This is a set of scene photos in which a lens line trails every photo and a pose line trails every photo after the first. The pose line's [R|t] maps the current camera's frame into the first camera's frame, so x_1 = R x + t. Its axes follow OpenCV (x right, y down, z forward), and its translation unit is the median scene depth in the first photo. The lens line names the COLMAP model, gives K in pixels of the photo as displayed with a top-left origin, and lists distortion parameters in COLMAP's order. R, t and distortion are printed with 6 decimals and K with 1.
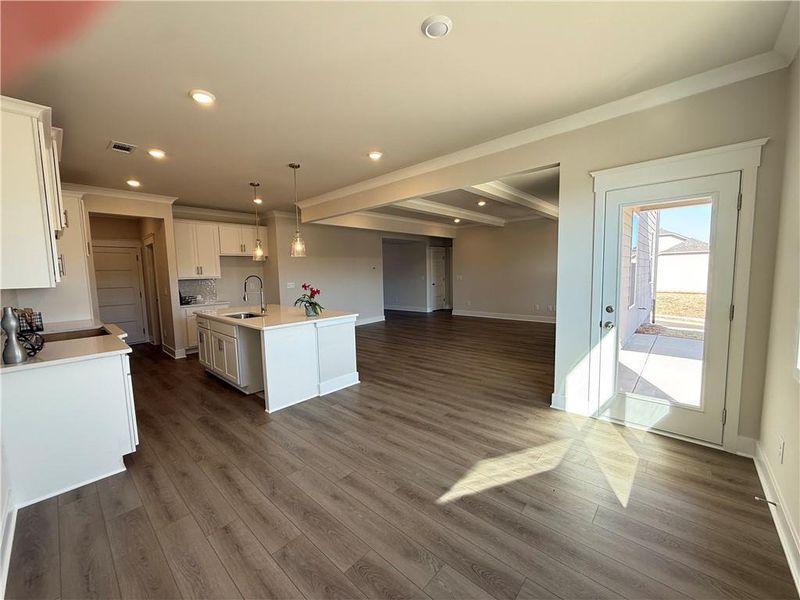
lens RADIAL K [[316.5, 0, 399.1], [0, 316.5, 301.4], [0, 0, 1]] dist [-0.000046, 0.000120]
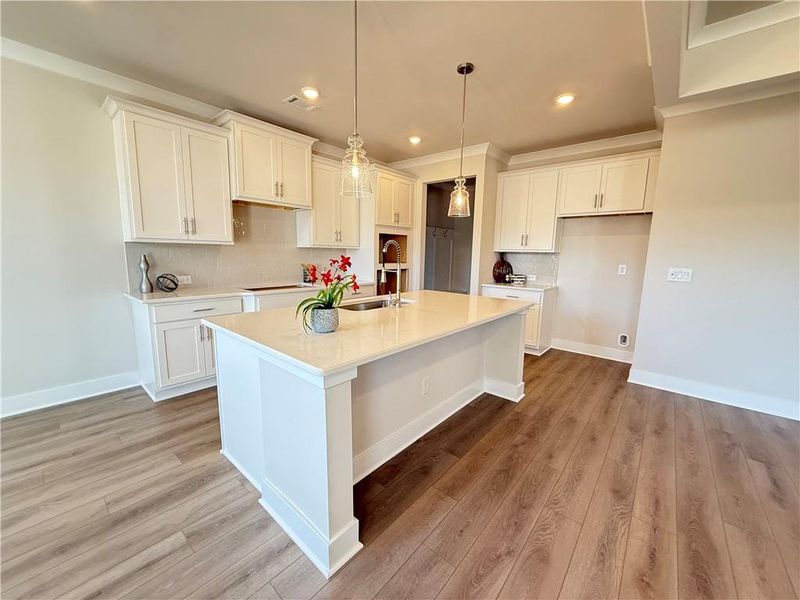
lens RADIAL K [[316.2, 0, 400.0], [0, 316.2, 300.0], [0, 0, 1]] dist [0.000868, 0.000212]
pose [[0.031260, 0.168442, -0.985216, 0.122912], [-0.113688, 0.979900, 0.163926, -0.063950], [0.993025, 0.106883, 0.049782, 0.892390]]
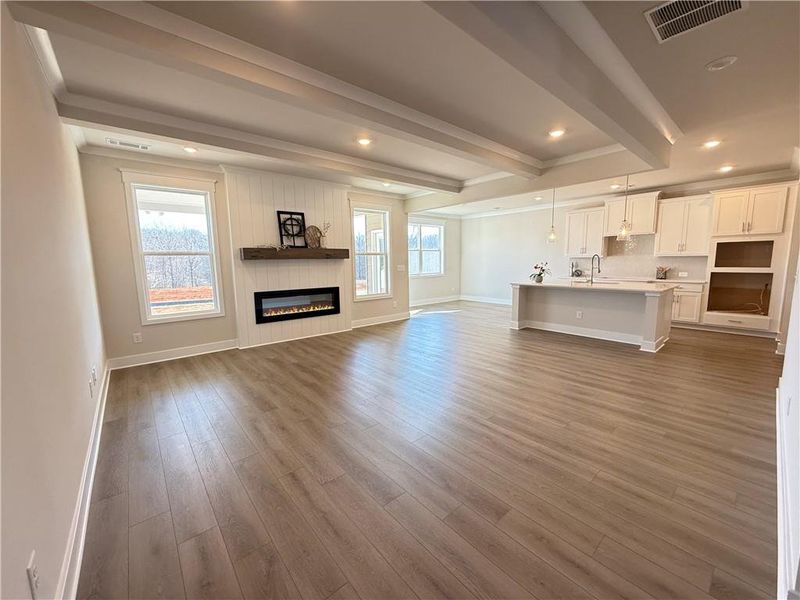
lens RADIAL K [[318.6, 0, 400.0], [0, 318.6, 300.0], [0, 0, 1]] dist [0.000728, 0.000338]
pose [[-0.992119, 0.019120, 0.123833, 0.183034], [0.045556, 0.975697, 0.214335, -0.204761], [-0.116725, 0.218287, -0.968879, 2.253105]]
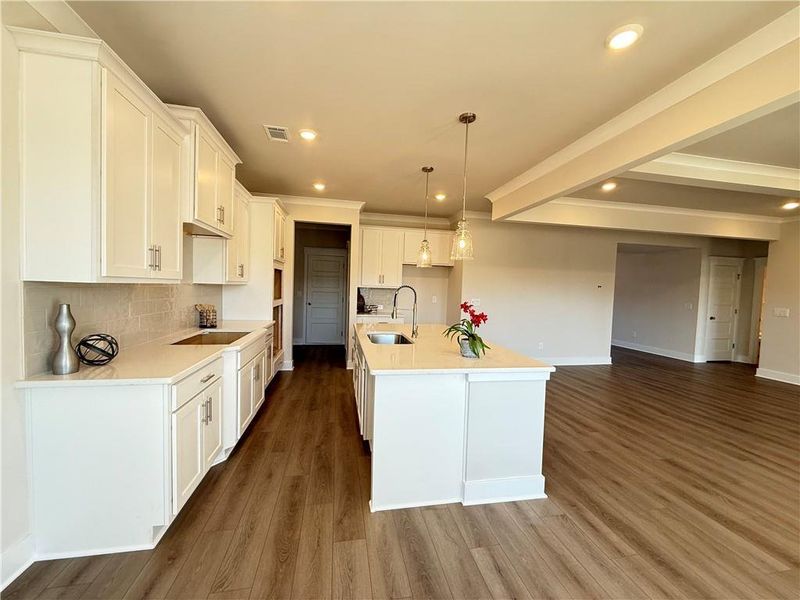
lens RADIAL K [[318.6, 0, 400.0], [0, 318.6, 300.0], [0, 0, 1]] dist [0.000728, 0.000338]
pose [[0.800810, 0.073811, -0.594352, -0.024595], [-0.106750, 0.994077, -0.020380, -0.028312], [0.589328, 0.079768, 0.803946, 0.353129]]
